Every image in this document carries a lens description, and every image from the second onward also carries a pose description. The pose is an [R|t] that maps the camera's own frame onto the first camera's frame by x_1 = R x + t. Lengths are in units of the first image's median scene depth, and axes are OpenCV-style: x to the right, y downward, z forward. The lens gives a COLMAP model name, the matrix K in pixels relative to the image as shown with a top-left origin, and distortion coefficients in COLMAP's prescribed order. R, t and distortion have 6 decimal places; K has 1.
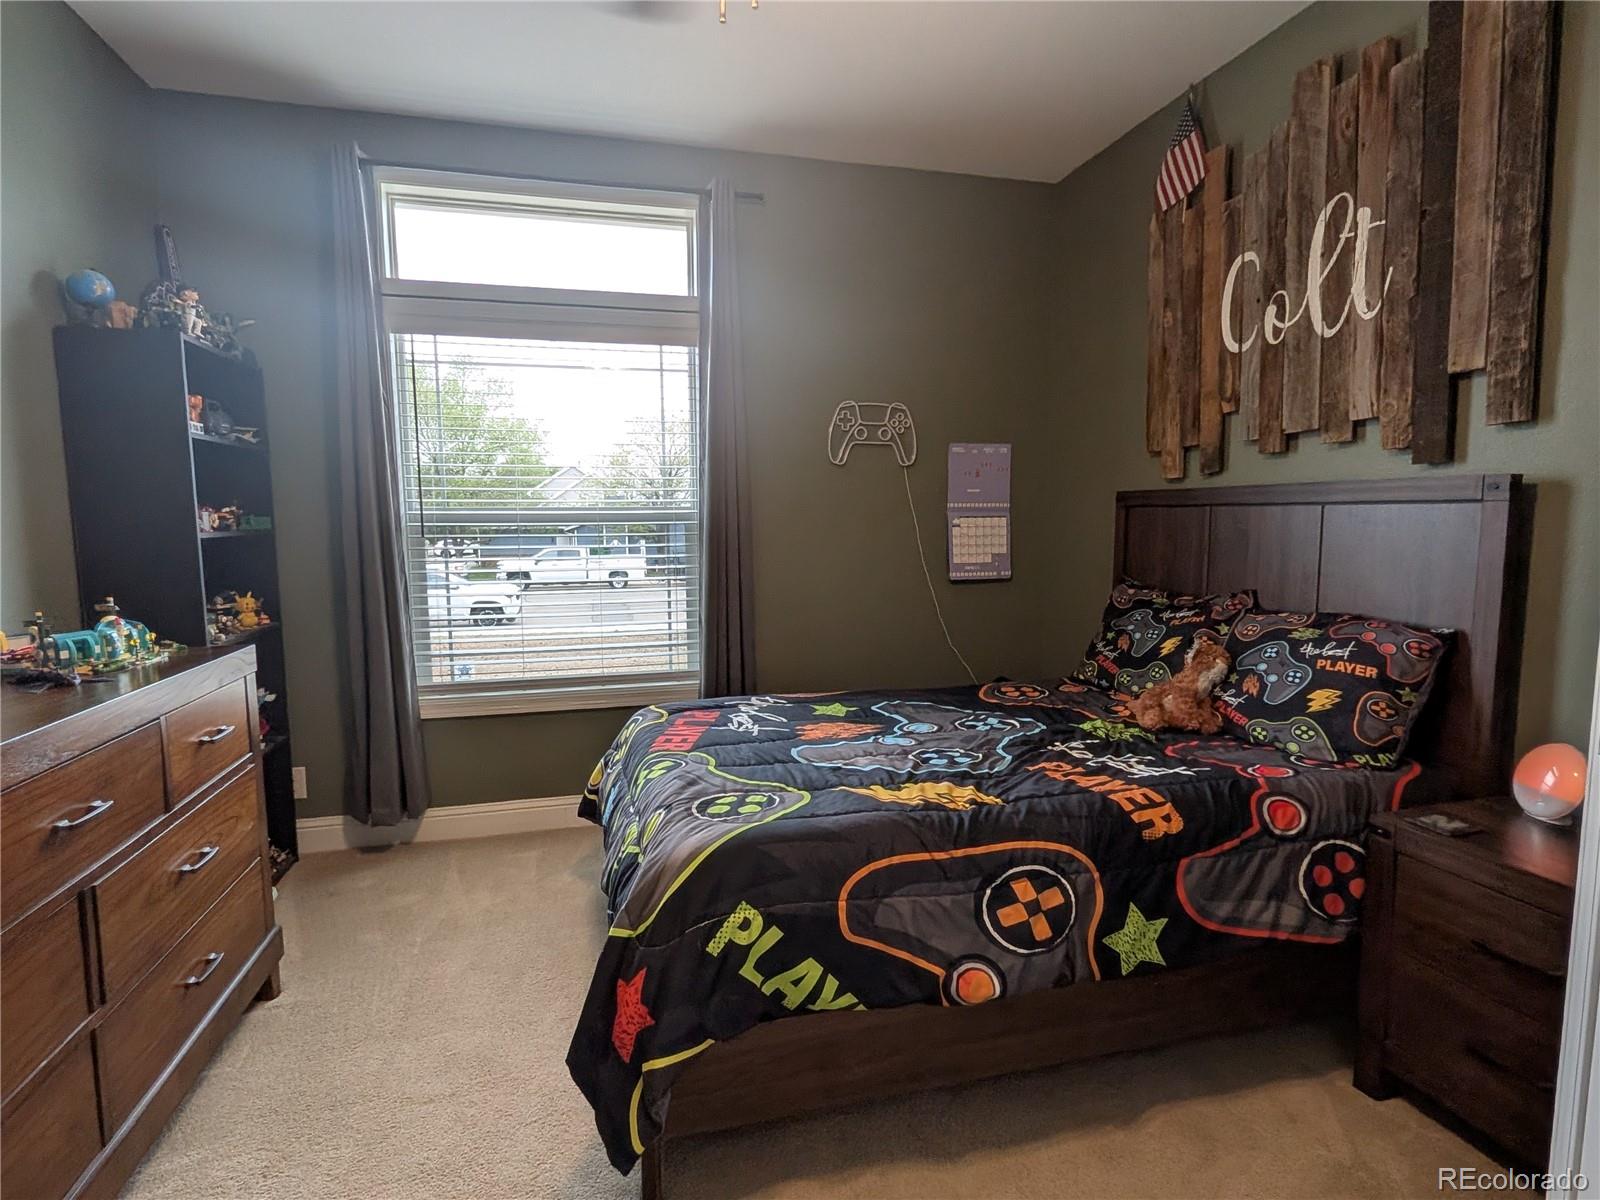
lens RADIAL K [[840.8, 0, 798.9], [0, 840.8, 605.2], [0, 0, 1]] dist [0.013652, -0.000370]
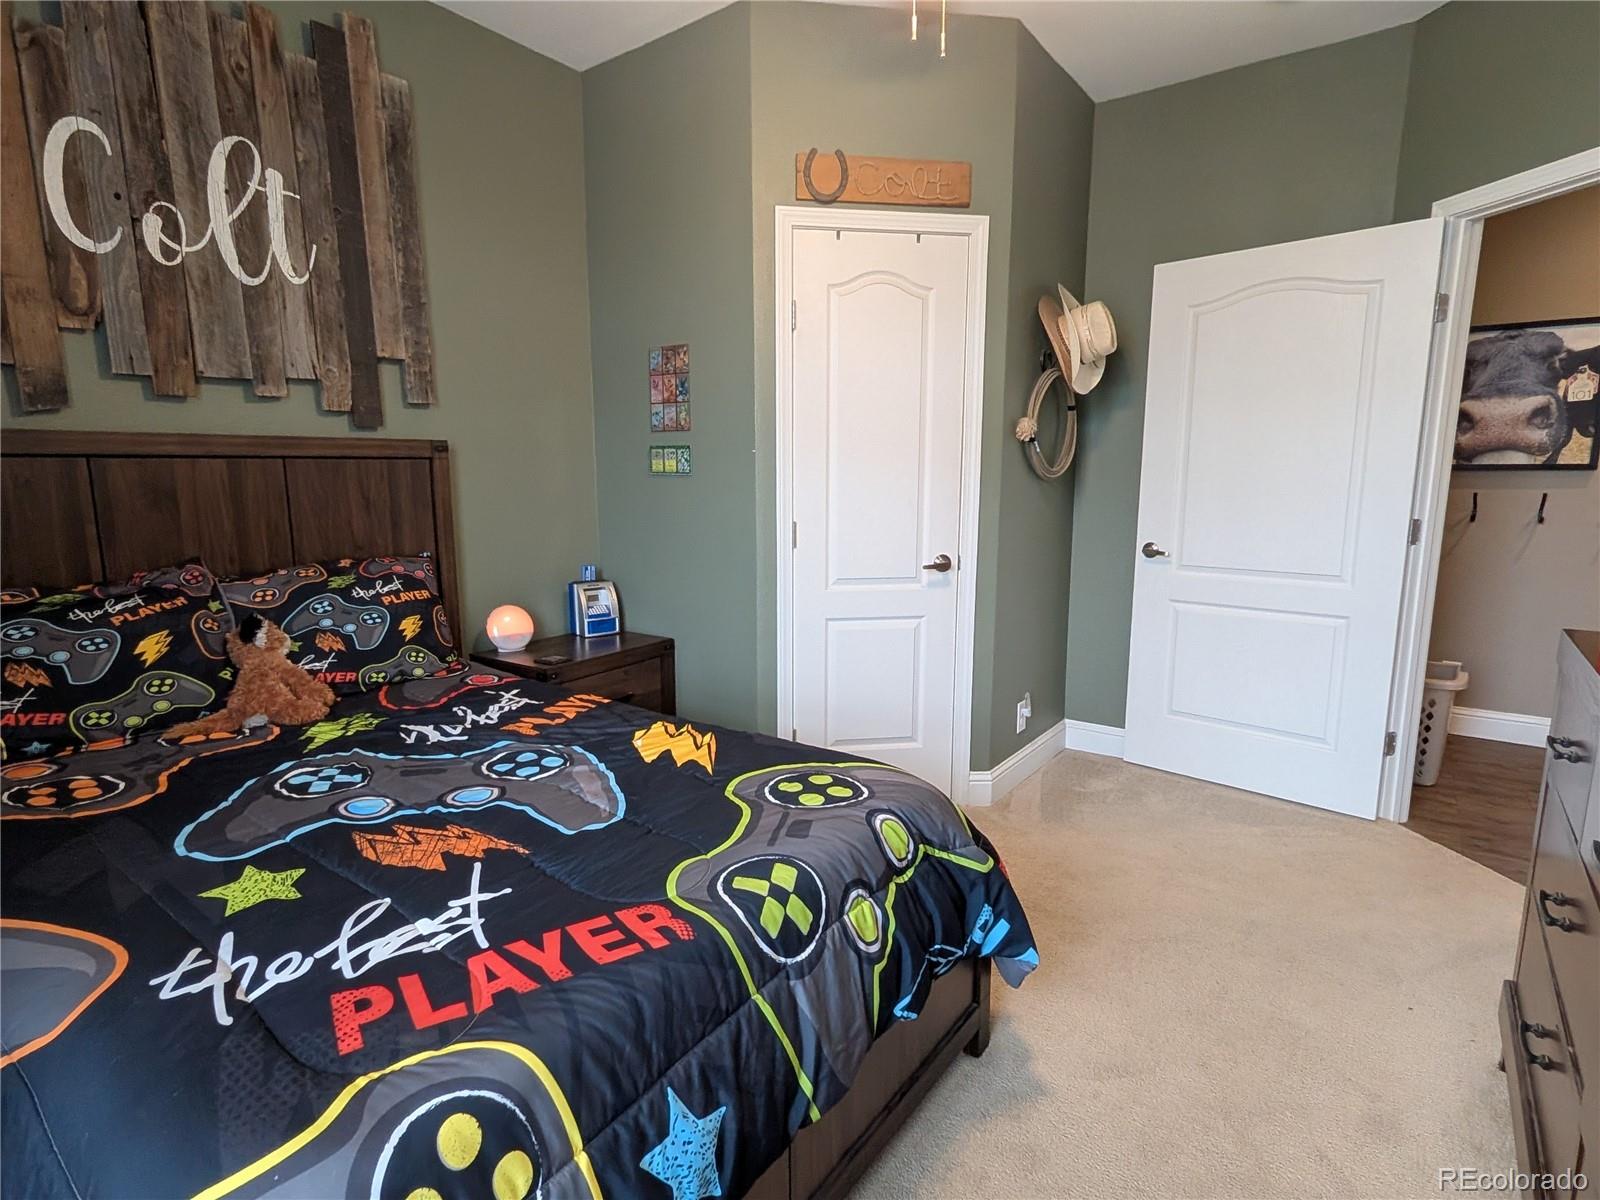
lens RADIAL K [[840.8, 0, 804.9], [0, 840.8, 597.8], [0, 0, 1]] dist [0.013652, -0.000370]
pose [[-0.638135, -0.111569, 0.761798, -0.580752], [0.091503, 0.971442, 0.218922, -0.125498], [-0.764468, 0.209408, -0.609703, 1.214840]]
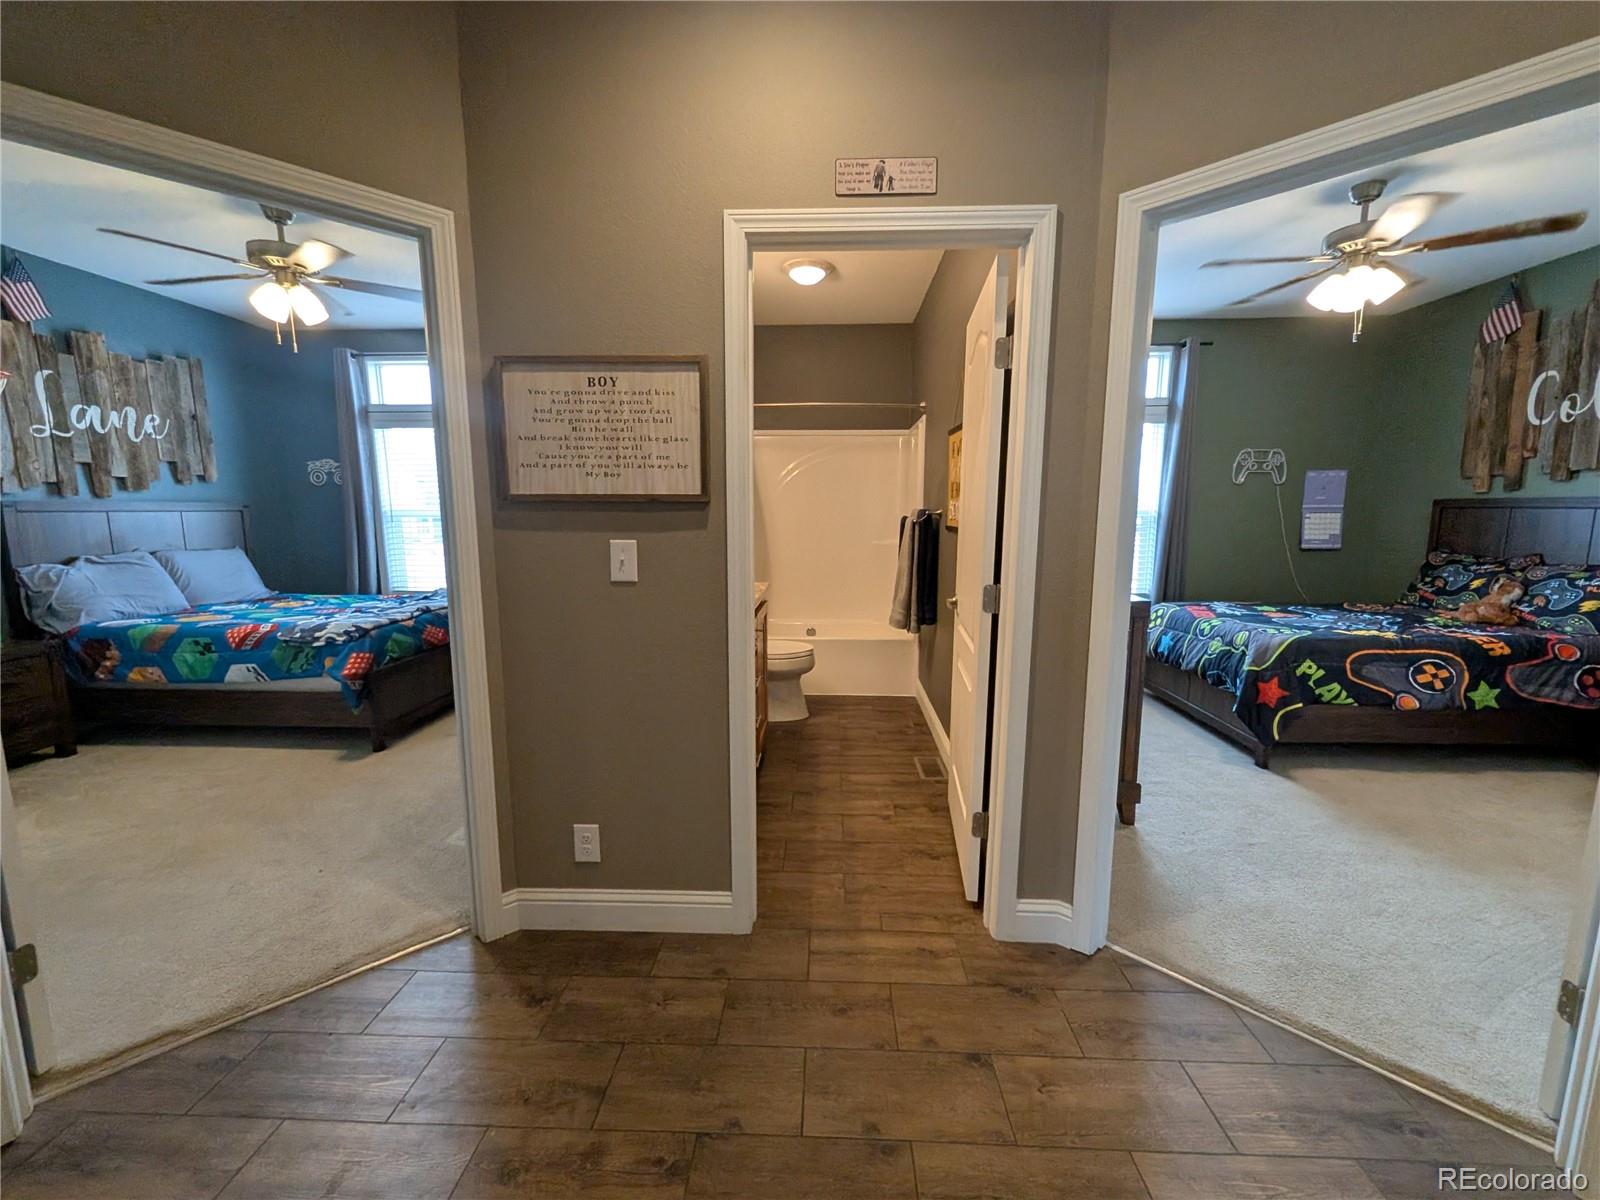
lens RADIAL K [[640.8, 0, 804.4], [0, 640.8, 599.9], [0, 0, 1]] dist [0.007079, -0.001127]
pose [[0.958450, 0.045826, -0.281557, -0.702824], [-0.035673, 0.998519, 0.041083, 0.095396], [0.283023, -0.029332, 0.958665, -0.952058]]
